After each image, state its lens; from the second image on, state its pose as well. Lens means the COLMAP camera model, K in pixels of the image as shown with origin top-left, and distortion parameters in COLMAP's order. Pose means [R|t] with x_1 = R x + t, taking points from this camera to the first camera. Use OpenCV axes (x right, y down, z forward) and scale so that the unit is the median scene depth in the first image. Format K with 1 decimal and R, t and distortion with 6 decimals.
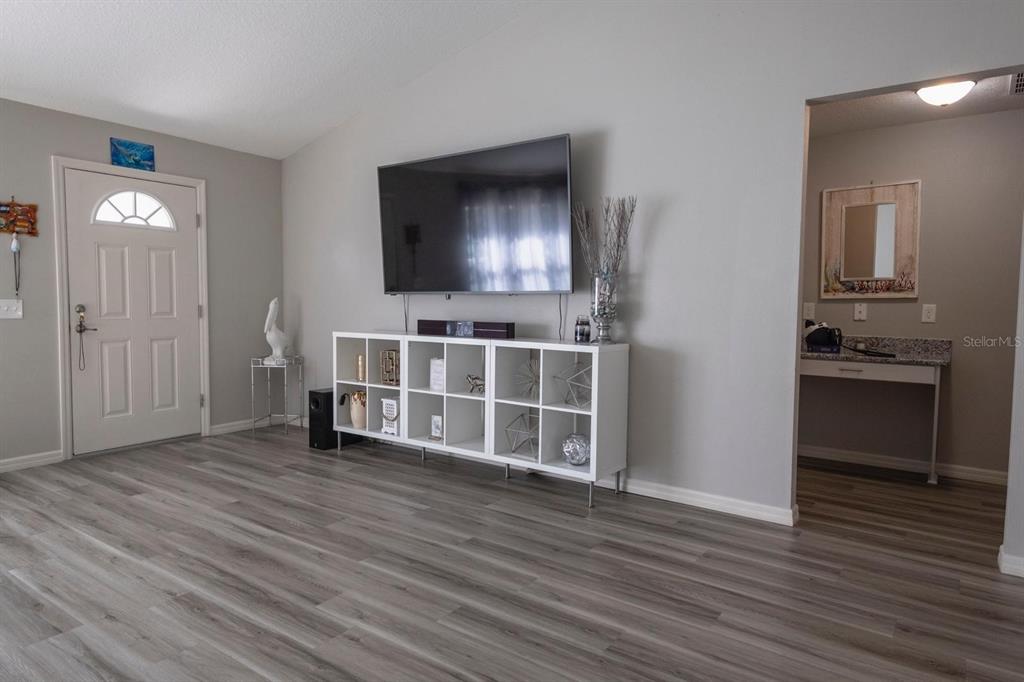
lens RADIAL K [[621.4, 0, 513.2], [0, 621.4, 338.5], [0, 0, 1]] dist [-0.008426, 0.002419]
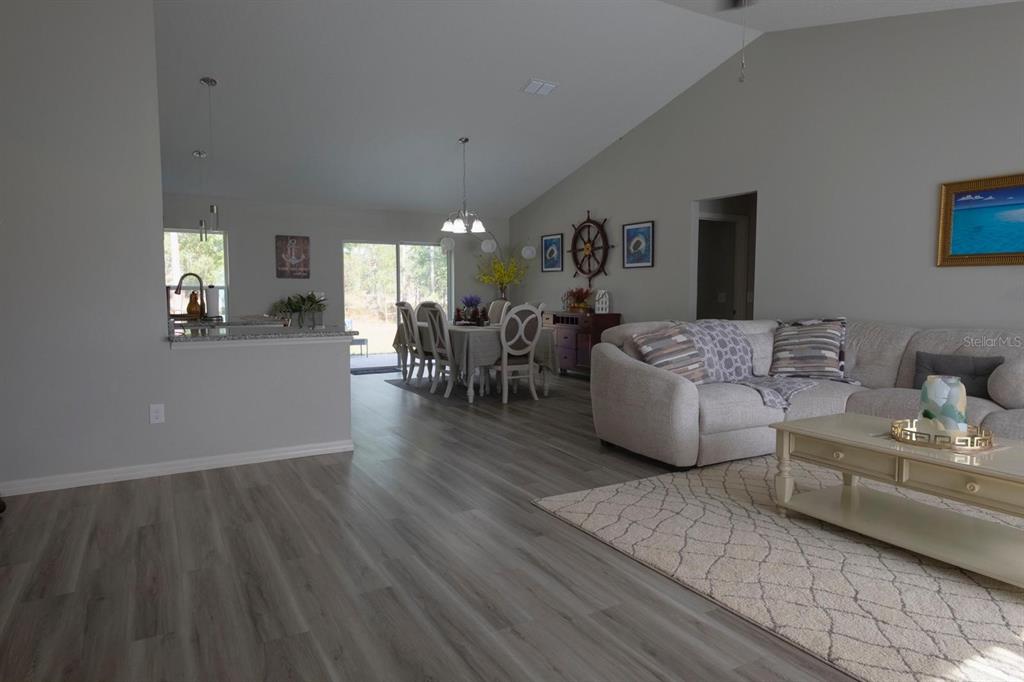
lens RADIAL K [[621.4, 0, 510.1], [0, 621.4, 341.8], [0, 0, 1]] dist [-0.008426, 0.002419]
pose [[-0.906338, -0.055793, 0.418854, -0.904829], [0.004528, 0.989906, 0.141656, -0.133775], [-0.422530, 0.130284, -0.896936, 1.769935]]
